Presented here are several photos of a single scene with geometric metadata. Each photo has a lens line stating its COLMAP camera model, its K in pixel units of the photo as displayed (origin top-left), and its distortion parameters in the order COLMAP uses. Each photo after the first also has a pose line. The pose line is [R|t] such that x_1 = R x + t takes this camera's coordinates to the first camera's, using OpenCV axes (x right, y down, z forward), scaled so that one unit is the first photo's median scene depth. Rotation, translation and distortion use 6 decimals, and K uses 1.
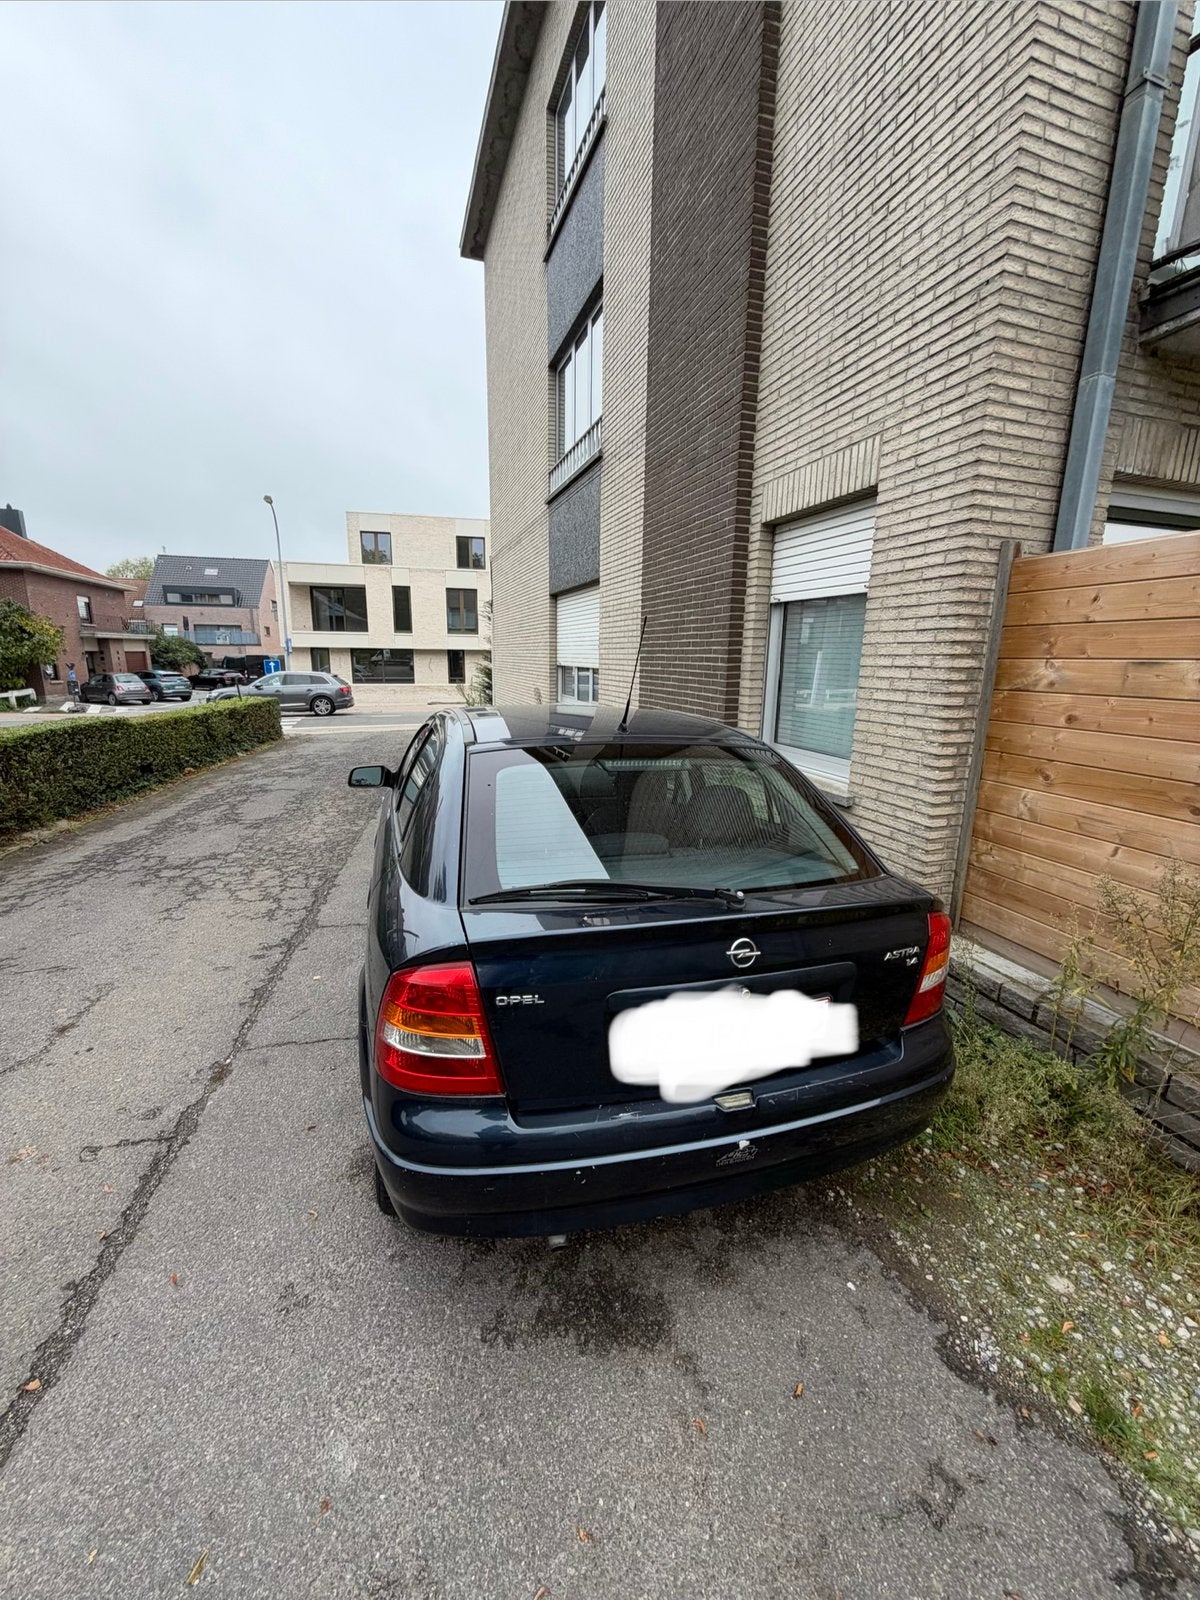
lens RADIAL K [[637.3, 0, 600.0], [0, 637.3, 800.0], [0, 0, 1]] dist [-0.000186, -0.000036]
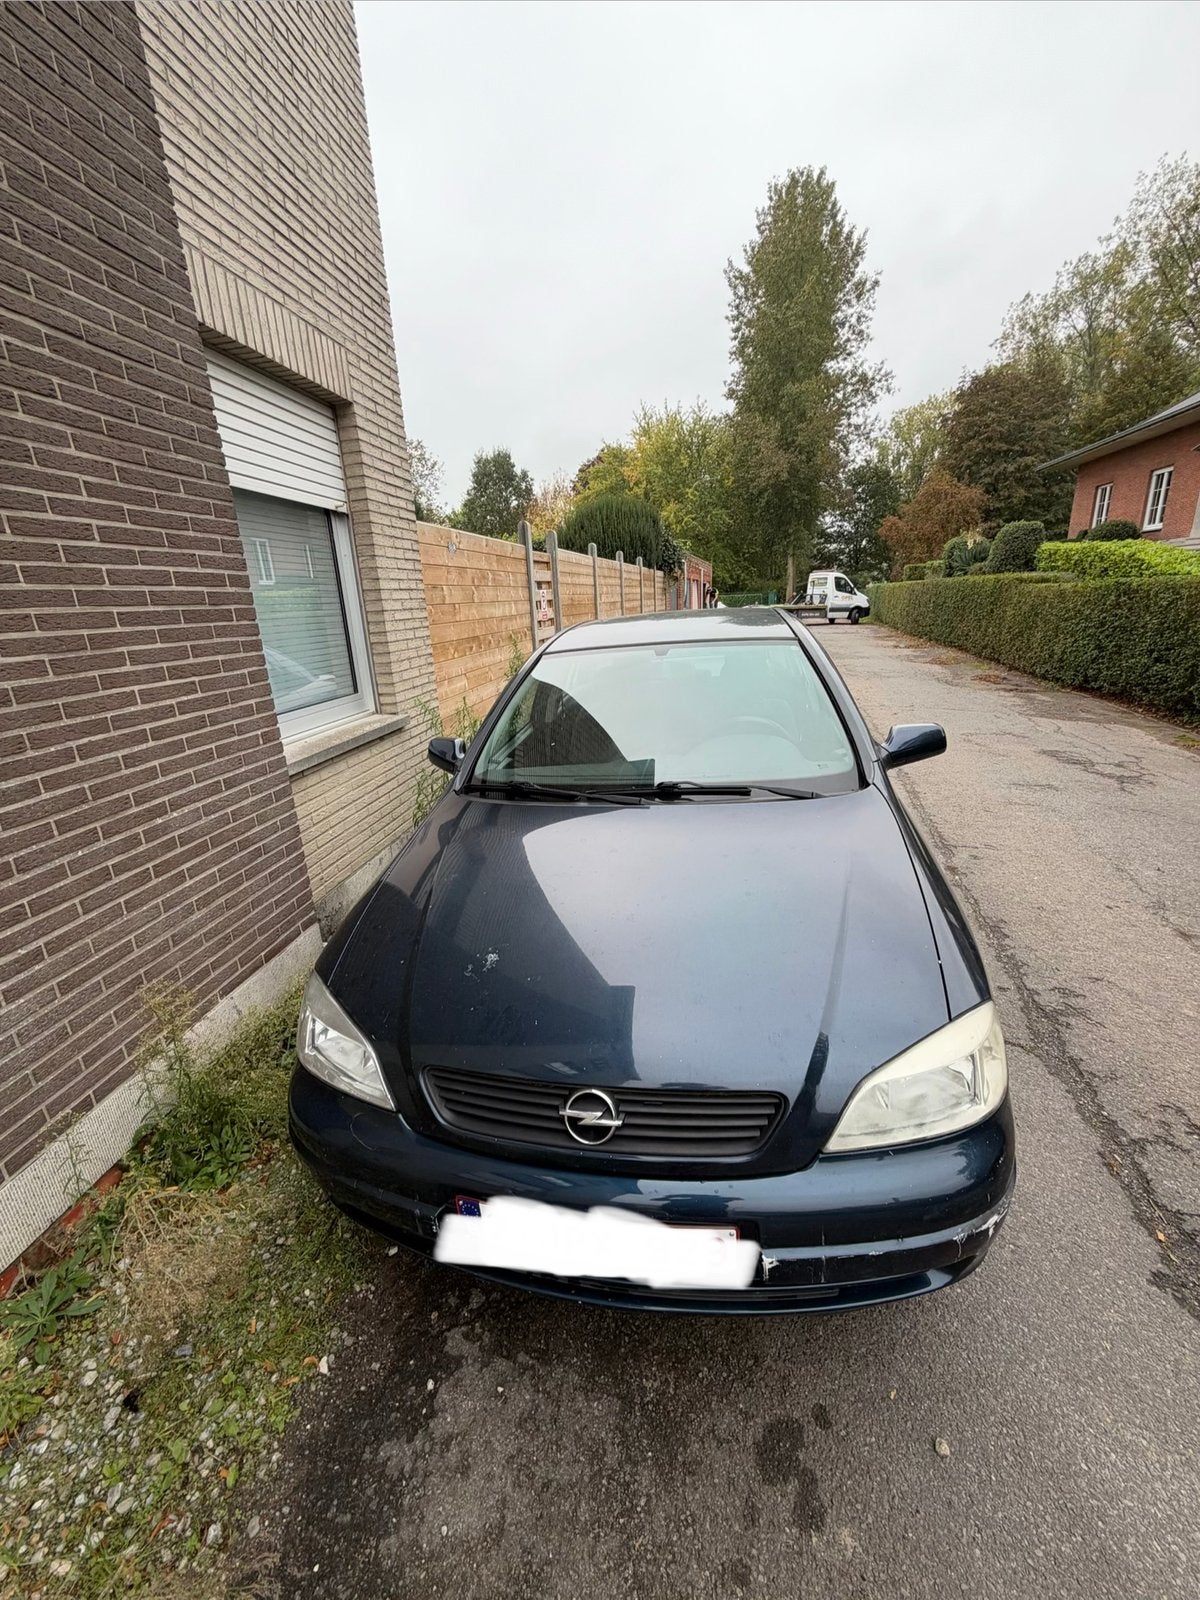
lens RADIAL K [[637.3, 0, 600.0], [0, 637.3, 800.0], [0, 0, 1]] dist [-0.000186, -0.000036]
pose [[-0.882356, -0.112735, 0.456880, -0.380482], [0.140442, 0.863549, 0.484312, -0.336201], [-0.449138, 0.491501, -0.746125, 1.634099]]
